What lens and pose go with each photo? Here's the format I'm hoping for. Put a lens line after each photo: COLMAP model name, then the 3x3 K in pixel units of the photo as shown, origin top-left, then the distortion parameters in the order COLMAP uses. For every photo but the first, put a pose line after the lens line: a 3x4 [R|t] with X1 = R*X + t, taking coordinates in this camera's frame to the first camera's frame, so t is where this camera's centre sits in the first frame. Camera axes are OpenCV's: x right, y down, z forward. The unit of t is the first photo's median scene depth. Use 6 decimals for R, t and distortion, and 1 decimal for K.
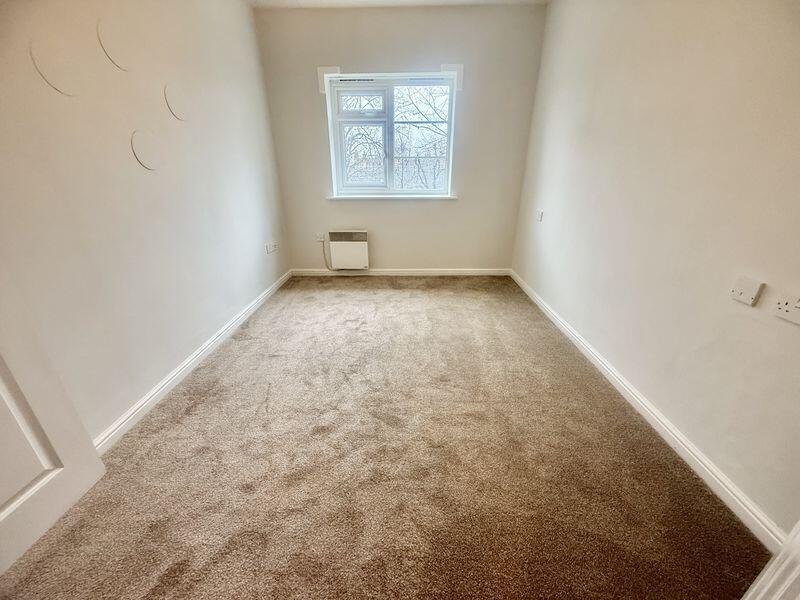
lens RADIAL K [[317.8, 0, 400.0], [0, 317.8, 300.0], [0, 0, 1]] dist [-0.001562, 0.000020]
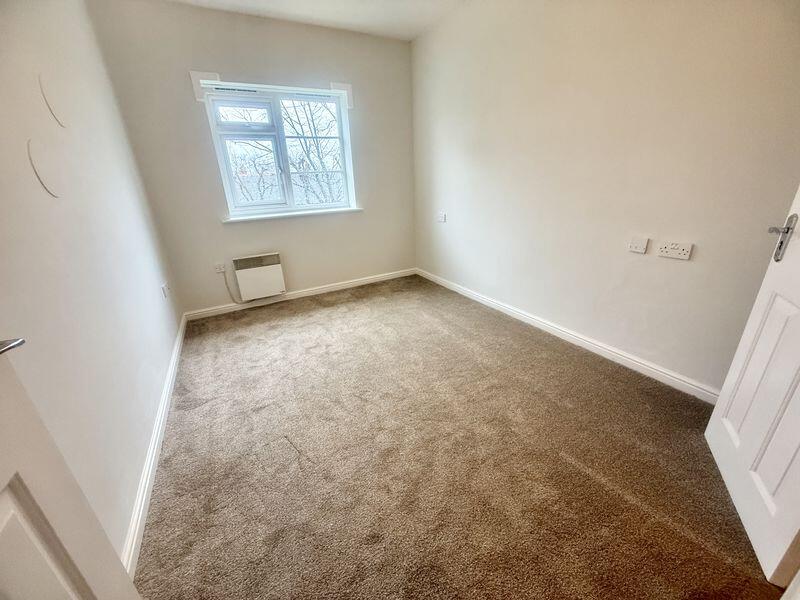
lens RADIAL K [[317.8, 0, 400.0], [0, 317.8, 300.0], [0, 0, 1]] dist [-0.001562, 0.000020]
pose [[0.868046, -0.208865, 0.450413, -0.257427], [0.226921, 0.973809, 0.014247, -0.019360], [-0.441592, 0.089841, 0.892707, 0.044139]]
